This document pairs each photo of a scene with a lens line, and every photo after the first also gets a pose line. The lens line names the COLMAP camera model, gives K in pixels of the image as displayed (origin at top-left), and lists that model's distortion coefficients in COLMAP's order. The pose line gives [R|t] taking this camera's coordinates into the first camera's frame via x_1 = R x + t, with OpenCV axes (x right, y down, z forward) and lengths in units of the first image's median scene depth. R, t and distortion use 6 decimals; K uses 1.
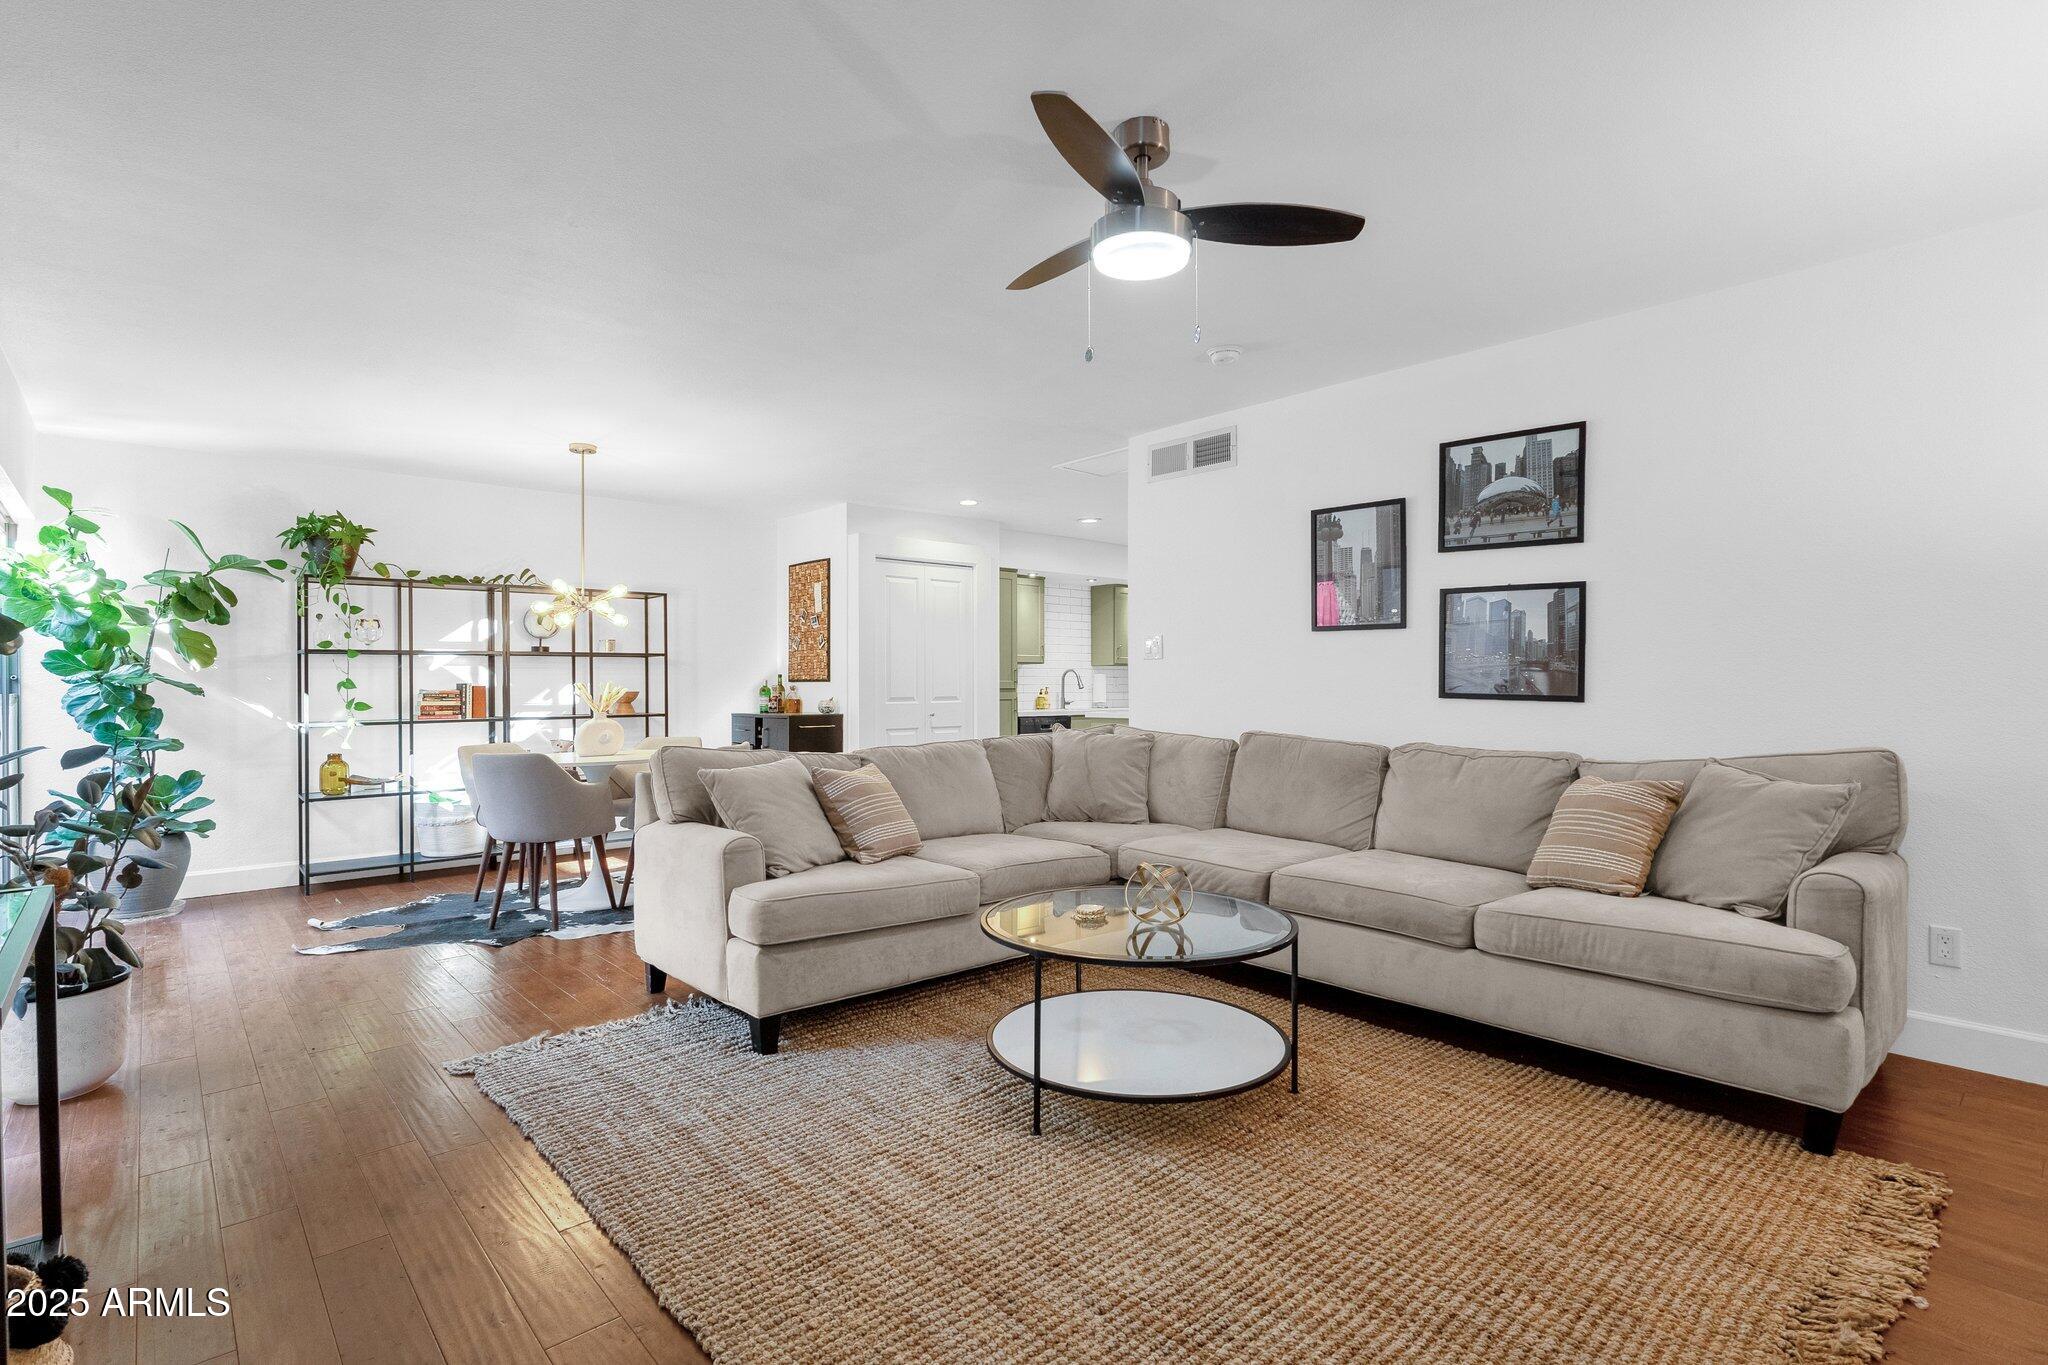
lens RADIAL K [[983.4, 0, 1022.7], [0, 983.4, 687.7], [0, 0, 1]] dist [-0.003239, -0.000239]
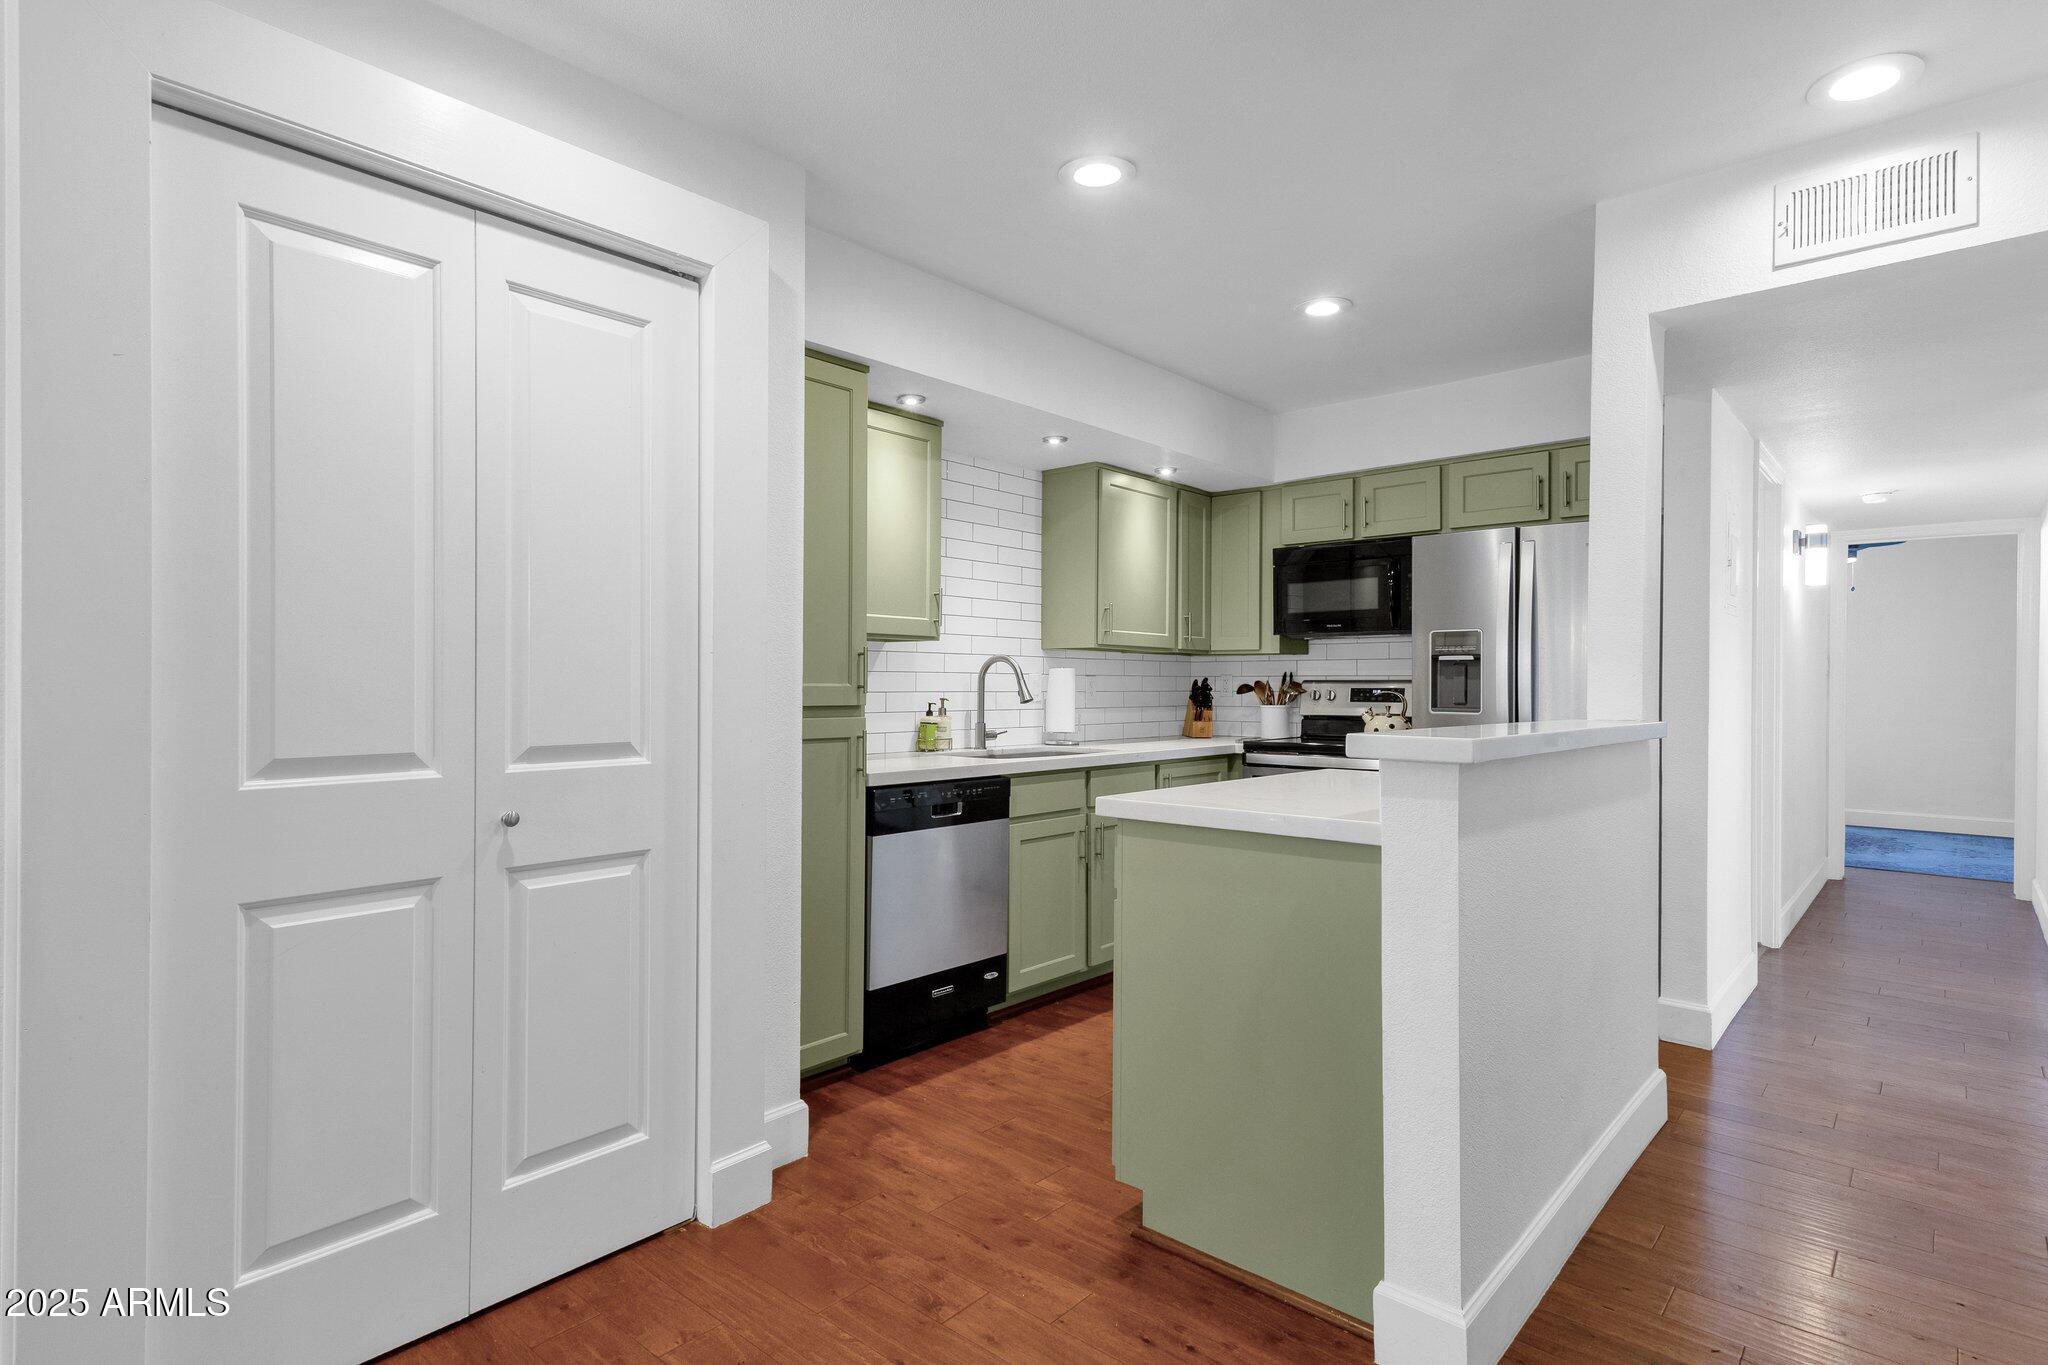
lens RADIAL K [[1041.9, 0, 1025.3], [0, 1041.9, 690.7], [0, 0, 1]] dist [0.005180, 0.001241]
pose [[0.992777, 0.006302, 0.119812, 0.010708], [-0.006715, 0.999973, 0.003039, -0.008402], [-0.119790, -0.003822, 0.992792, 0.901816]]
